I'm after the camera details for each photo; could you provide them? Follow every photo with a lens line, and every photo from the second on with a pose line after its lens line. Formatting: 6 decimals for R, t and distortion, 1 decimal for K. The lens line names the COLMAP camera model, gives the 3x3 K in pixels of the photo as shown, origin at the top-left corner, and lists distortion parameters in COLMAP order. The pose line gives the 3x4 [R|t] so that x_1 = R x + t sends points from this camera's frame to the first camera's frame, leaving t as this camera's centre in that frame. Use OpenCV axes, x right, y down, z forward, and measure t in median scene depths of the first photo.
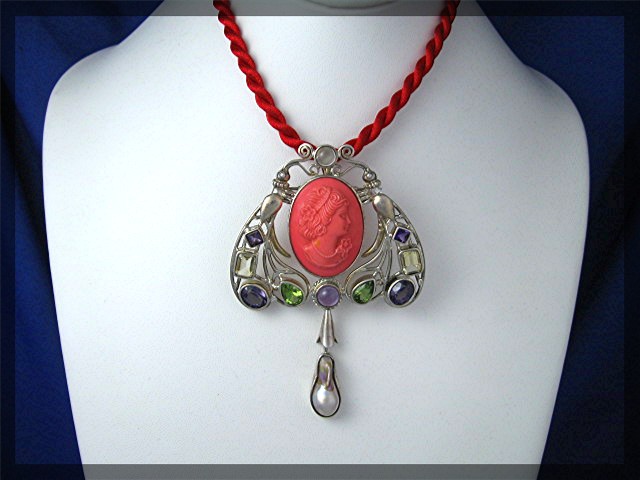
lens RADIAL K [[650.6, 0, 320.0], [0, 650.6, 240.0], [0, 0, 1]] dist [-0.000257, -0.000522]
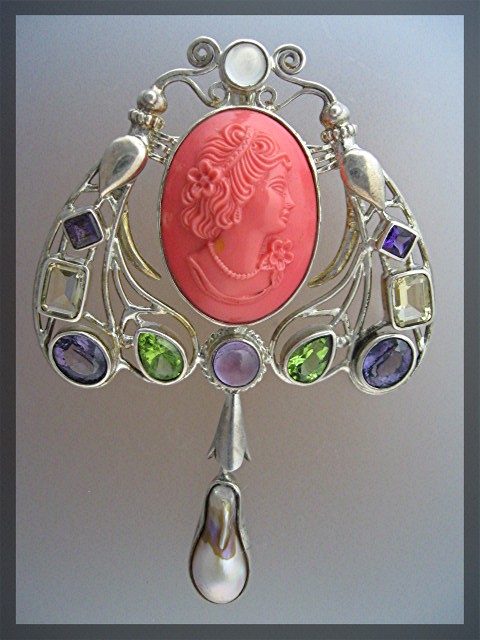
lens RADIAL K [[650.6, 0, 240.0], [0, 650.6, 320.0], [0, 0, 1]] dist [-0.000257, -0.000522]
pose [[0.997890, 0.050149, 0.041242, -0.005059], [-0.050123, 0.998742, -0.001663, 0.054944], [-0.041273, -0.000408, 0.999148, 0.519851]]
